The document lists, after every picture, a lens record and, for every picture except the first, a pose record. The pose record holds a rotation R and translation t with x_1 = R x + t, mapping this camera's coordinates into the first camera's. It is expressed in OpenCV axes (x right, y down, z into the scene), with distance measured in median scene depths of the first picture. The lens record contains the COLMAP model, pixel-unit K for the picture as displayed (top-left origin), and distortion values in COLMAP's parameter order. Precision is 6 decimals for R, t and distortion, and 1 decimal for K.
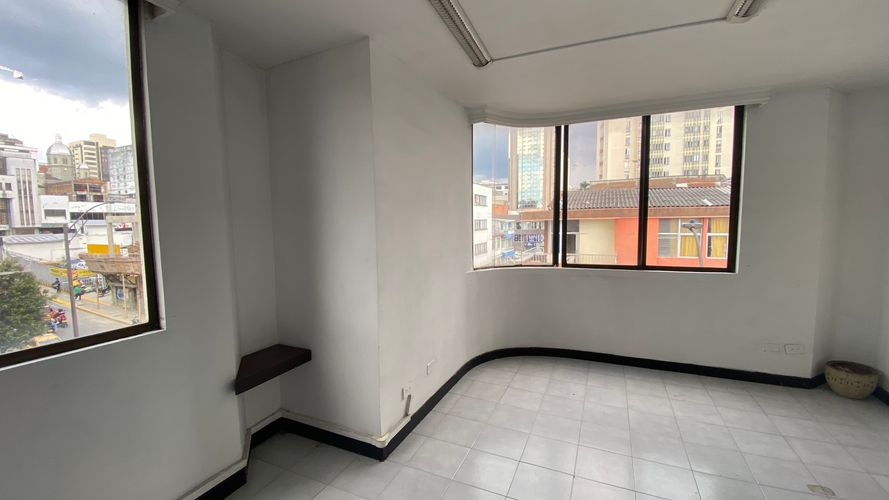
lens RADIAL K [[359.0, 0, 442.1], [0, 359.0, 251.8], [0, 0, 1]] dist [0.023907, -0.022347]
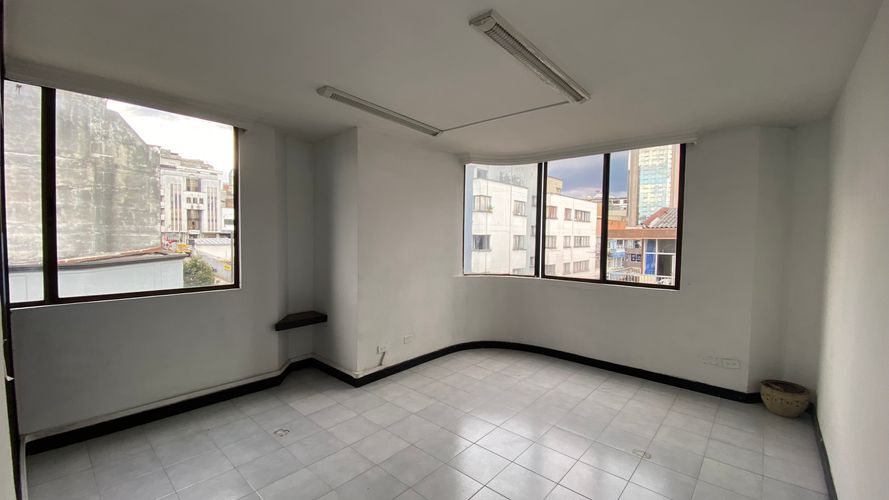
lens RADIAL K [[359.0, 0, 442.1], [0, 359.0, 251.8], [0, 0, 1]] dist [0.023907, -0.022347]
pose [[0.956144, 0.039013, -0.290286, 0.089364], [-0.050323, 0.998233, -0.031597, 0.002372], [0.288540, 0.044819, 0.956418, -0.061064]]
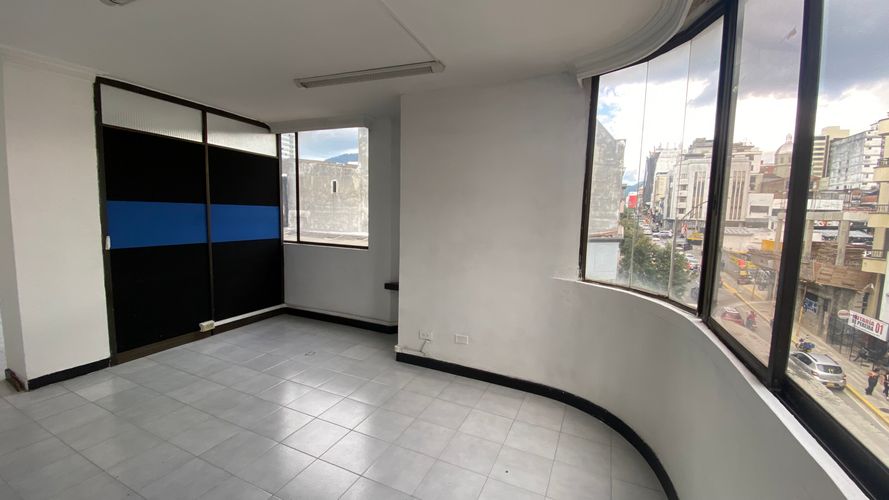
lens RADIAL K [[359.0, 0, 442.1], [0, 359.0, 251.8], [0, 0, 1]] dist [0.023907, -0.022347]
pose [[-0.002371, 0.120333, -0.992731, 0.192265], [-0.112052, 0.986450, 0.119839, -0.015265], [0.993700, 0.111521, 0.011145, 0.161103]]
